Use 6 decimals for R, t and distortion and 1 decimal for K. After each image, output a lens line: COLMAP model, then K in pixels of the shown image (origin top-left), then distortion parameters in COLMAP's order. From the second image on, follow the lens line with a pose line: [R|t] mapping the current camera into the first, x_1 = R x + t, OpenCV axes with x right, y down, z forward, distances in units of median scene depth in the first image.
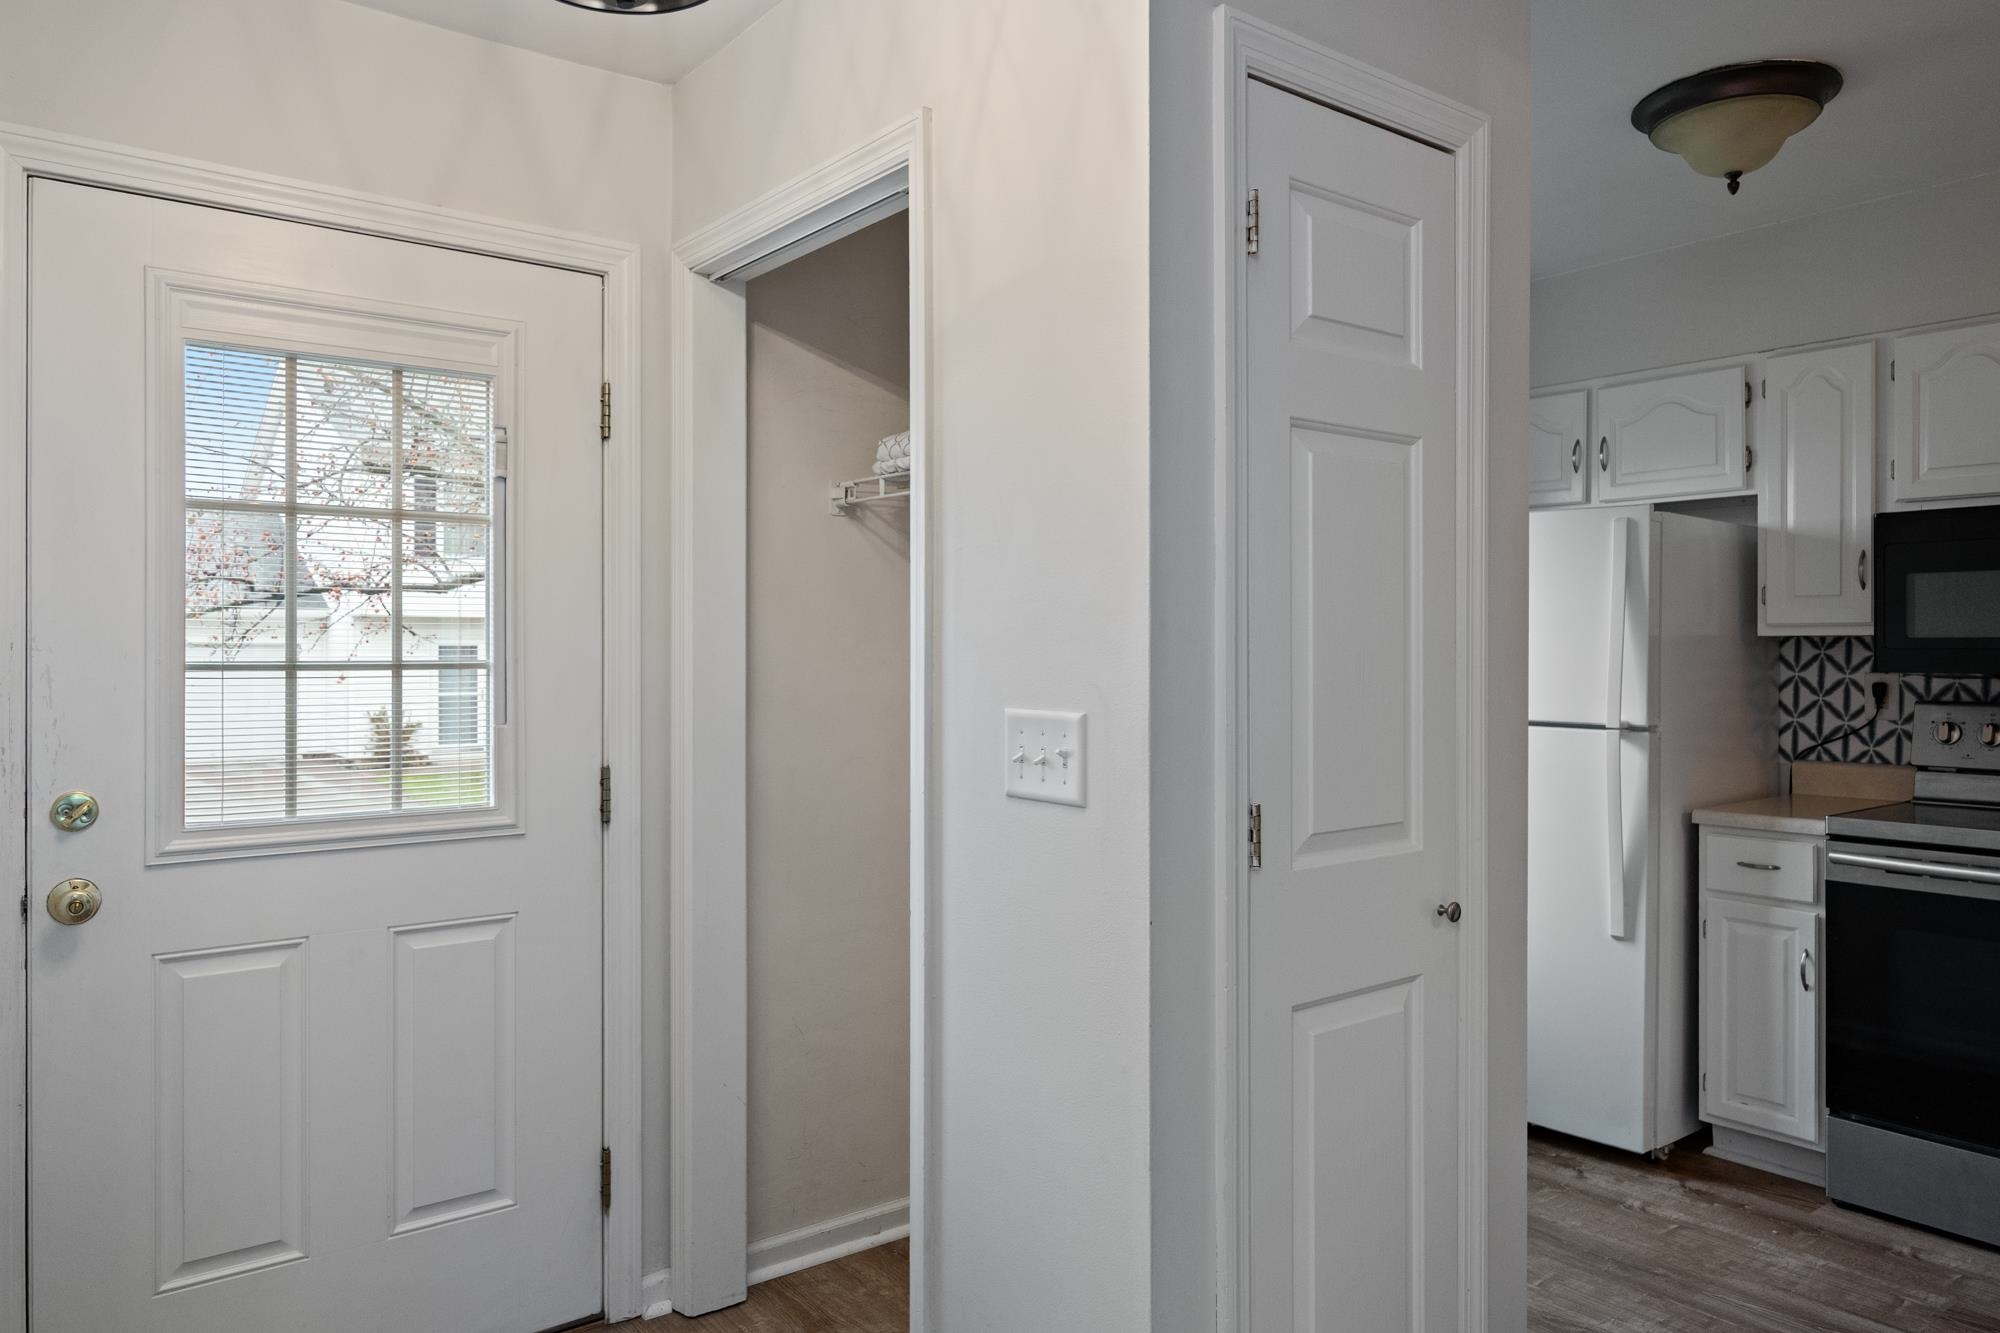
lens RADIAL K [[1396.8, 0, 1000.0], [0, 1396.8, 666.5], [0, 0, 1]] dist [0.001707, 0.003747]
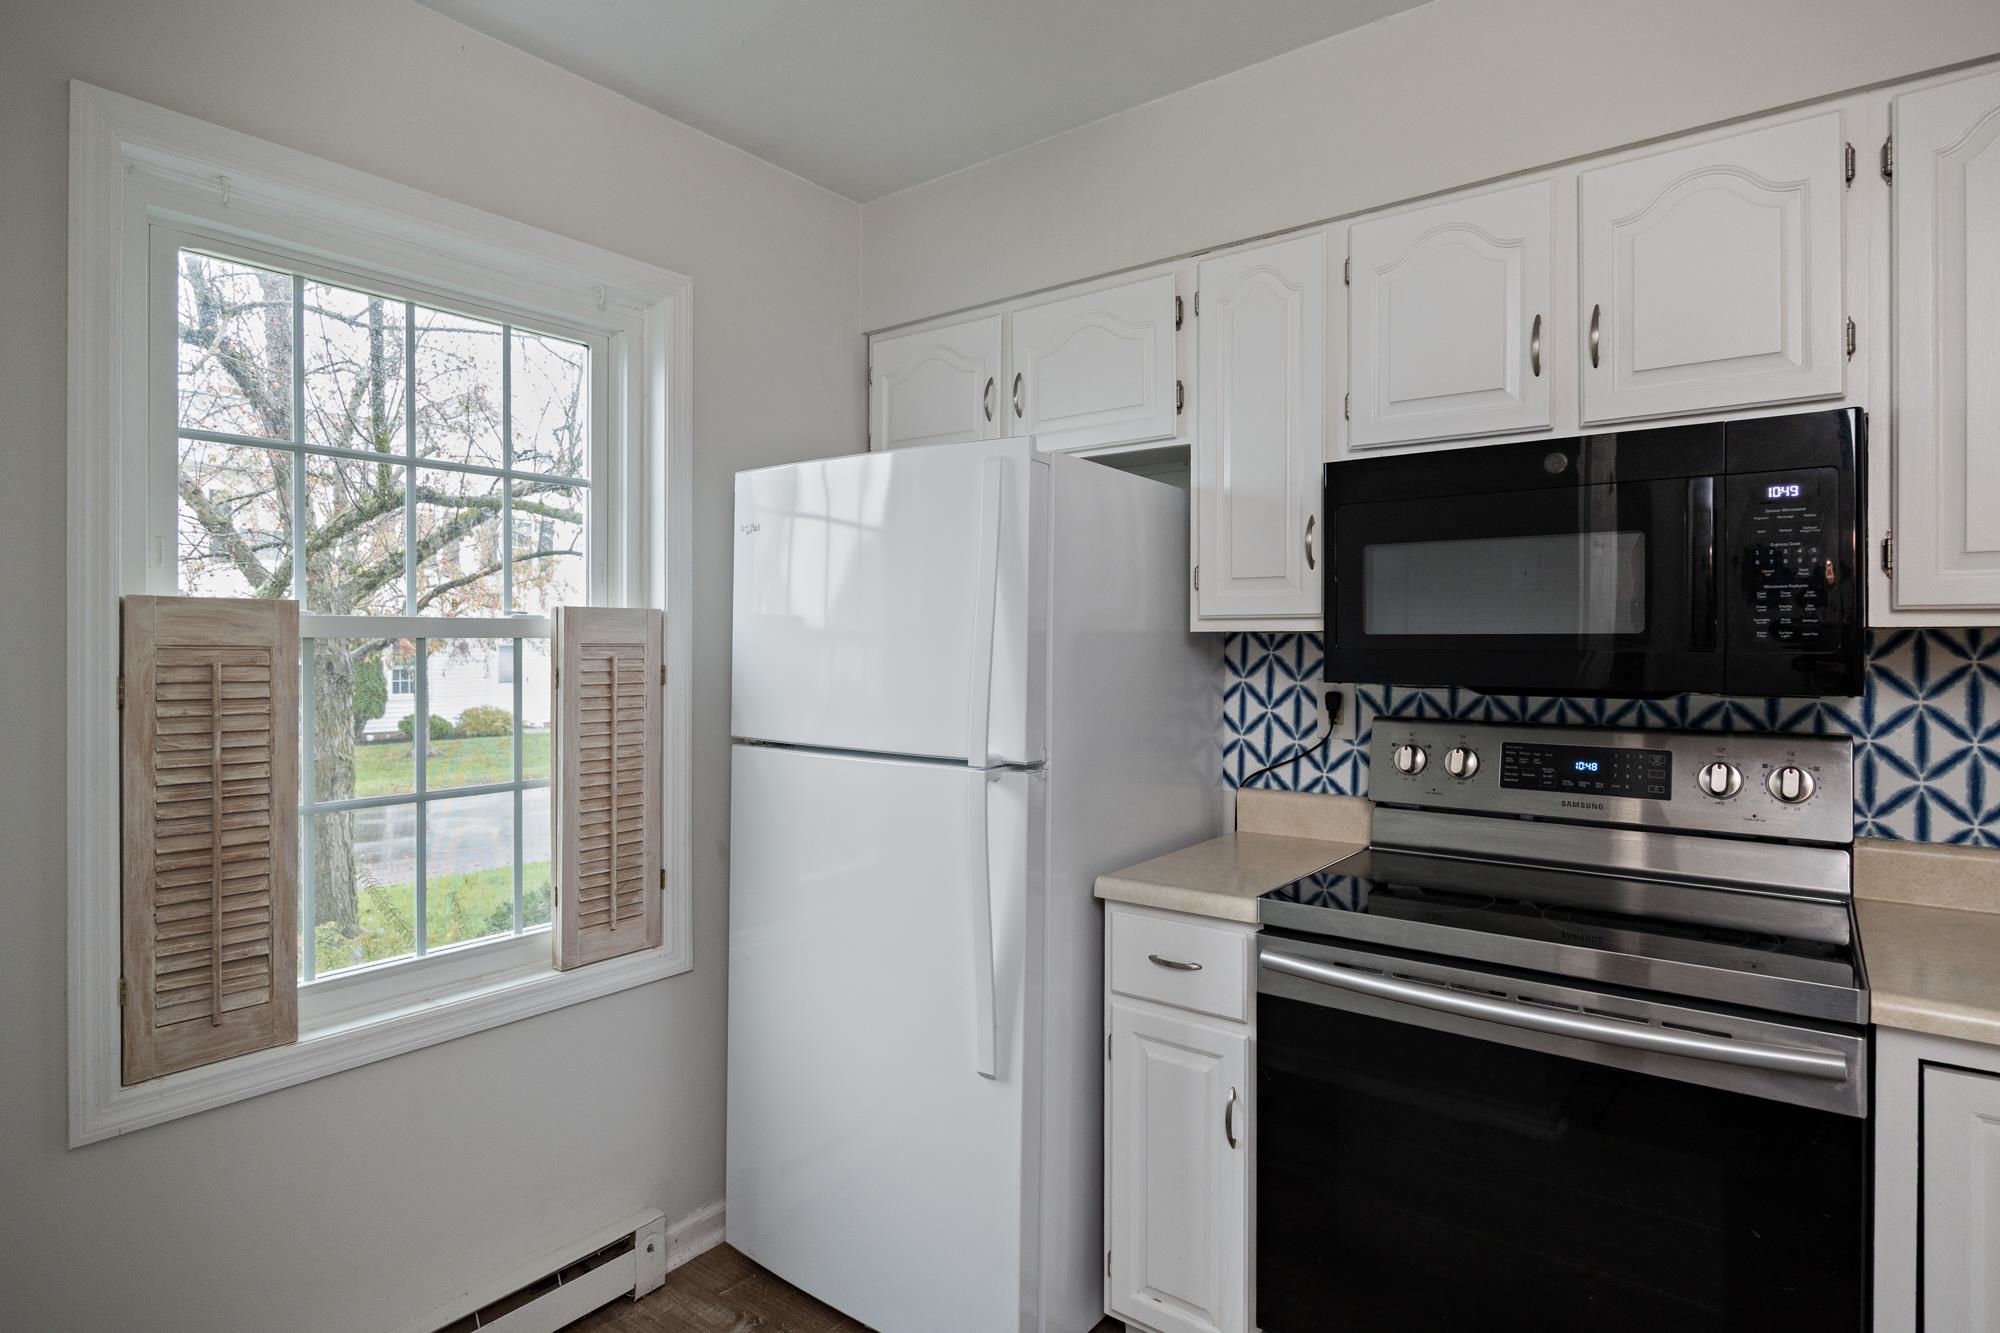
lens RADIAL K [[1080.4, 0, 1011.9], [0, 1080.4, 646.6], [0, 0, 1]] dist [-0.005984, -0.001354]
pose [[0.966818, 0.003987, 0.255436, 0.295177], [-0.001619, 0.999954, -0.009483, -0.007859], [-0.255462, 0.008755, 0.966780, 0.453258]]
